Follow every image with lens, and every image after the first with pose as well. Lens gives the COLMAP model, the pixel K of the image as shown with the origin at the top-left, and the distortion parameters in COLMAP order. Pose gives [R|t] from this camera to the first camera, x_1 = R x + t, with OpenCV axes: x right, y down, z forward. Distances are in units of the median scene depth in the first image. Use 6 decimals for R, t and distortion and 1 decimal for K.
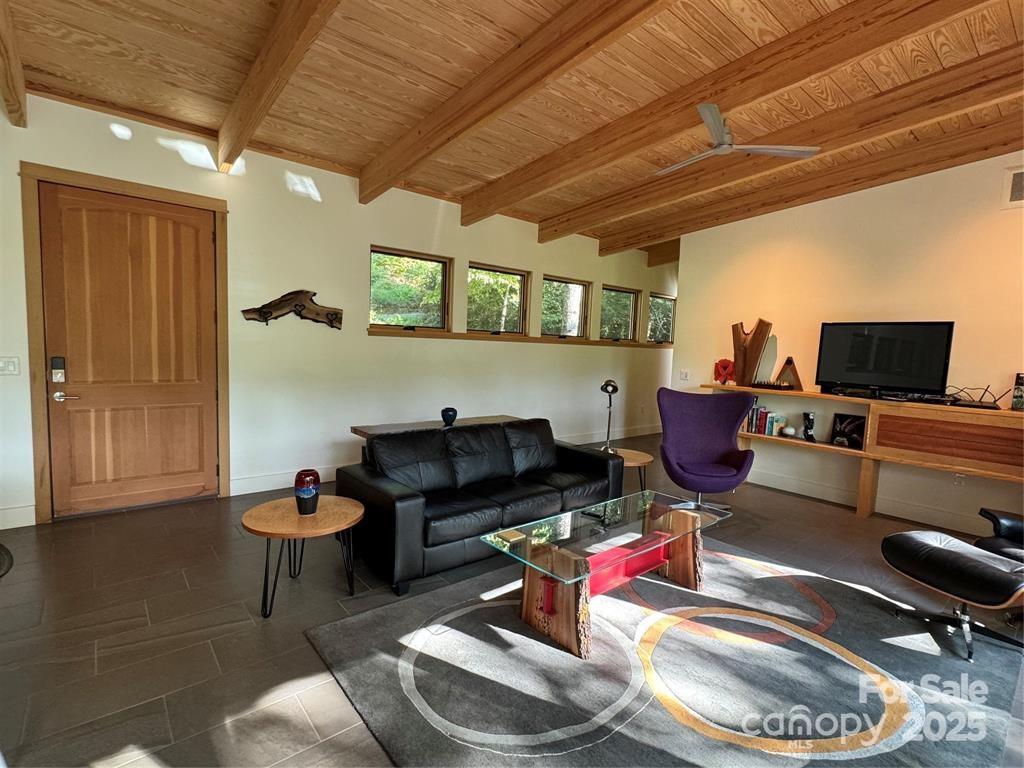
lens RADIAL K [[502.9, 0, 510.8], [0, 502.9, 385.9], [0, 0, 1]] dist [0.003039, 0.000464]
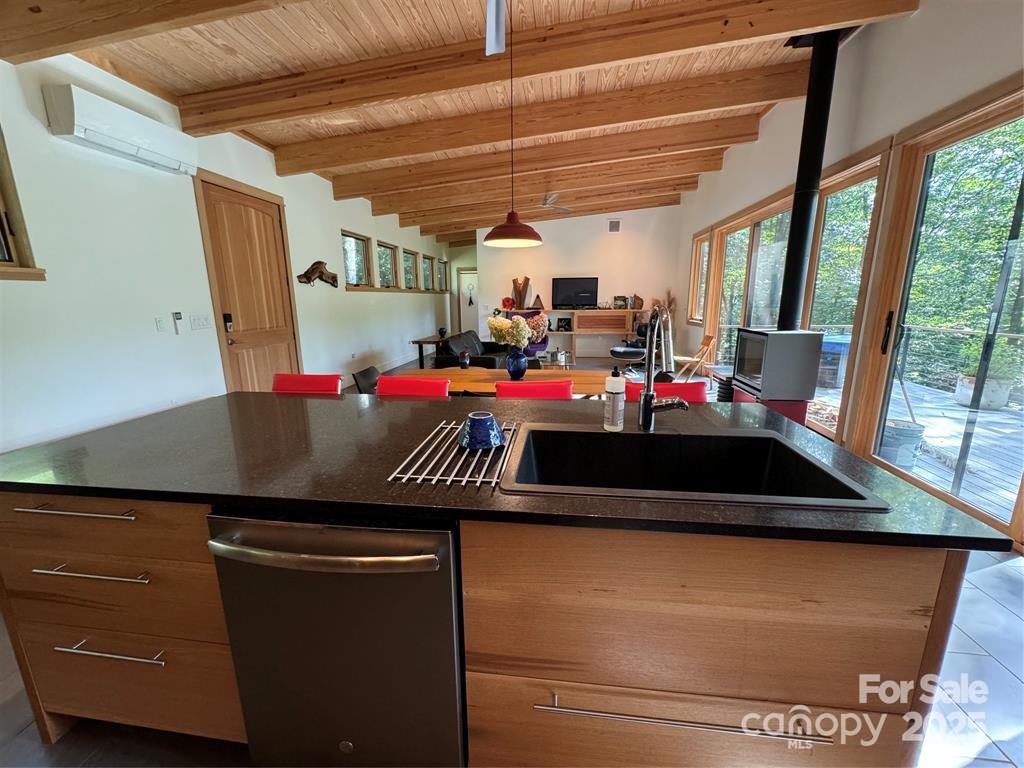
lens RADIAL K [[411.9, 0, 512.9], [0, 411.9, 385.1], [0, 0, 1]] dist [0.000702, 0.000014]
pose [[0.741041, -0.183896, 0.645787, -0.796491], [0.093110, 0.980617, 0.172399, 0.010491], [-0.664973, -0.067625, 0.743799, -0.291590]]
